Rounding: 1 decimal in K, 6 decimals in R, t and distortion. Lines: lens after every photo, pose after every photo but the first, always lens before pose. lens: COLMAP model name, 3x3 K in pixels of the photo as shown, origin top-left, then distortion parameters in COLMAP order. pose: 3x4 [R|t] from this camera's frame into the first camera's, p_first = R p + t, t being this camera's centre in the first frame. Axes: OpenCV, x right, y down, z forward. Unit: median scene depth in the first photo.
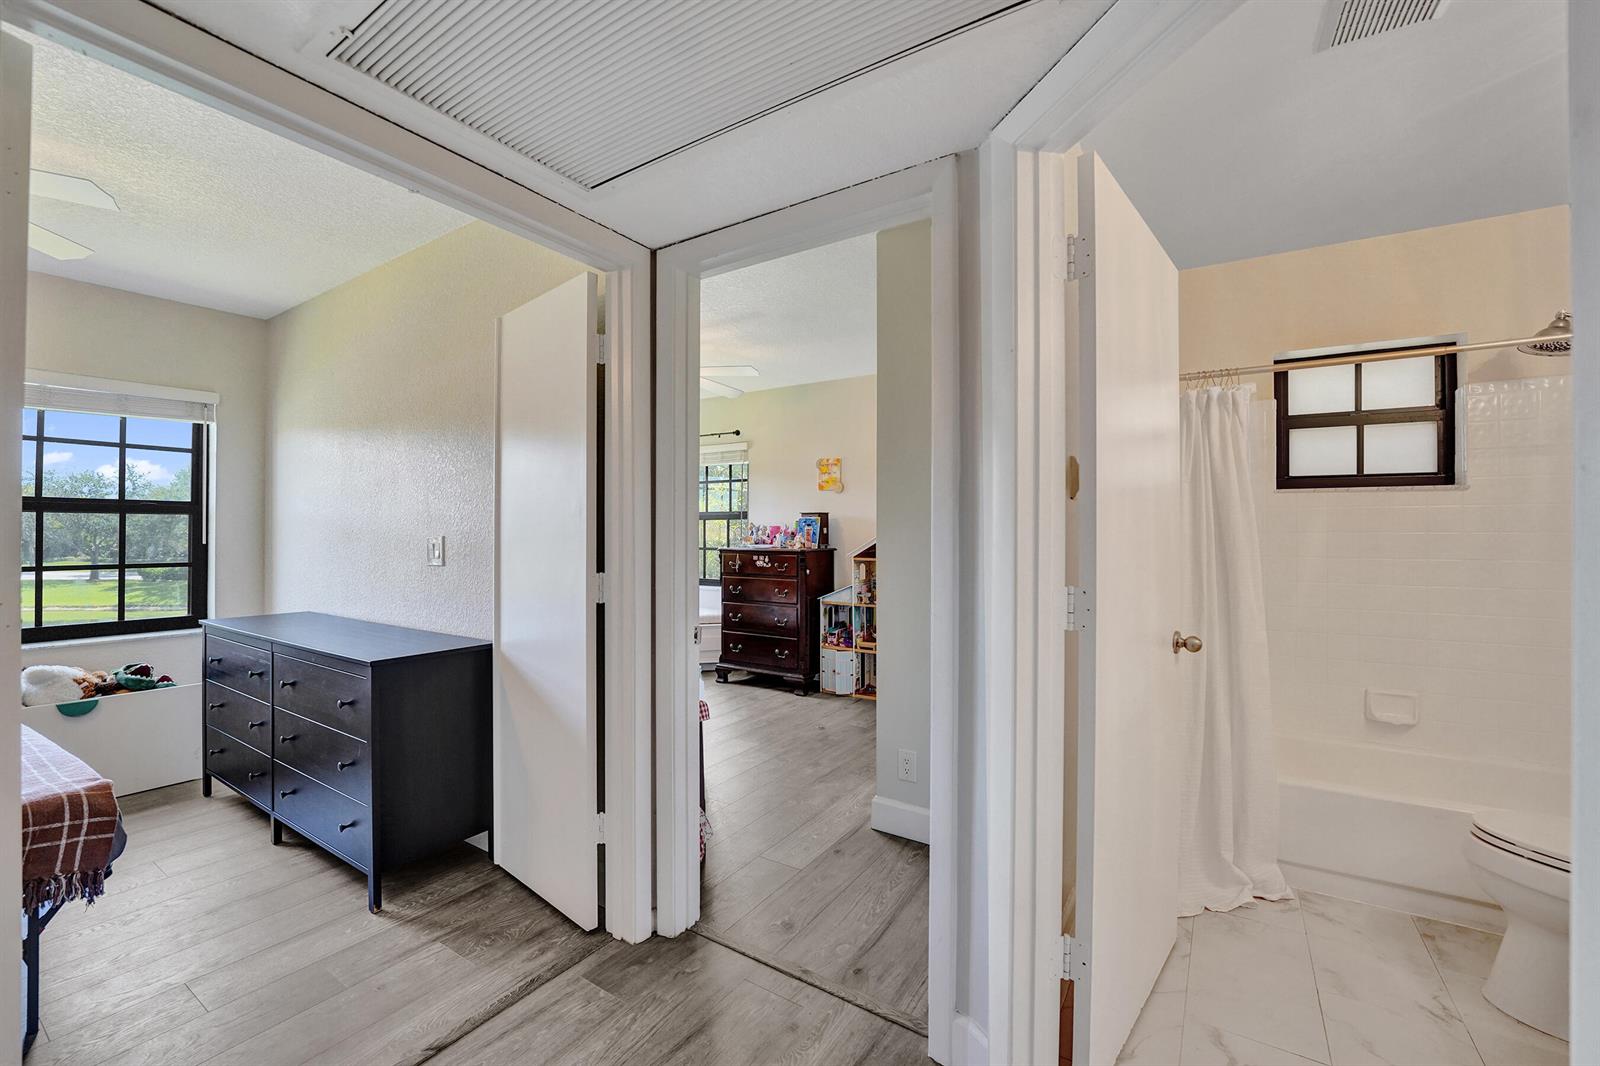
lens RADIAL K [[655.4, 0, 793.9], [0, 655.4, 527.9], [0, 0, 1]] dist [-0.024939, -0.000076]
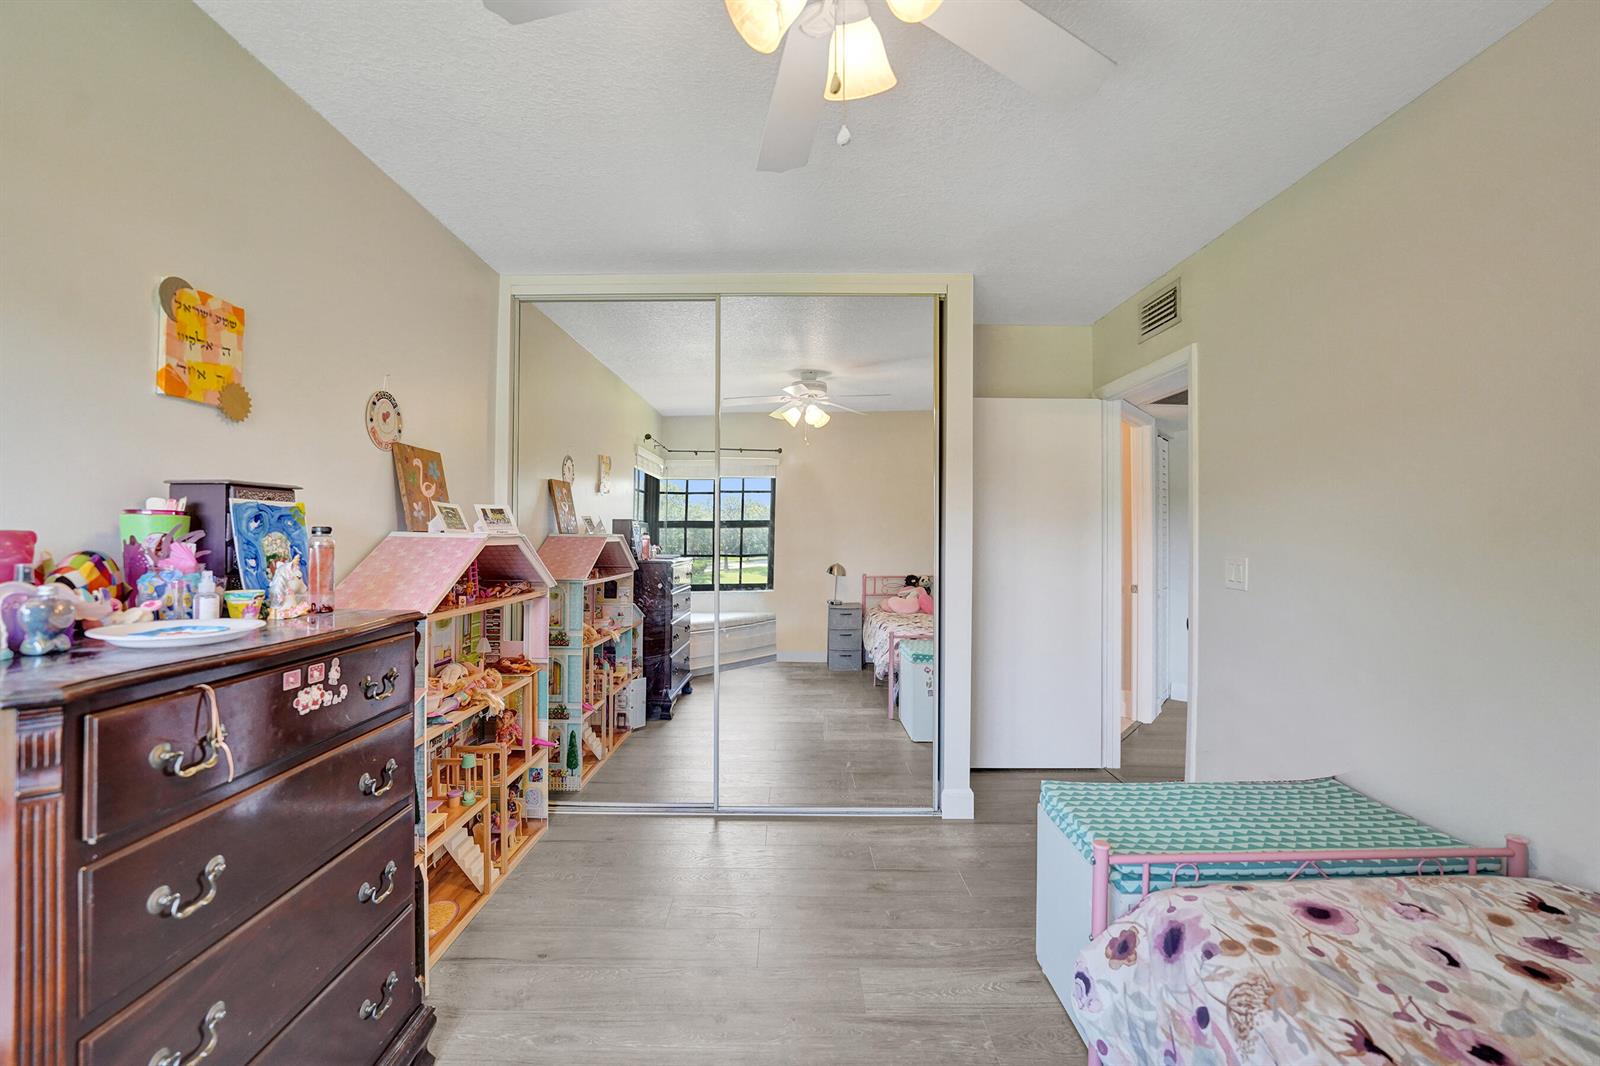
lens RADIAL K [[655.4, 0, 793.9], [0, 655.4, 527.9], [0, 0, 1]] dist [-0.024939, -0.000076]
pose [[-0.566792, 0.004539, 0.823849, -0.332679], [-0.008377, 0.999901, -0.011272, -0.003948], [-0.823819, -0.013290, -0.566698, 0.994642]]
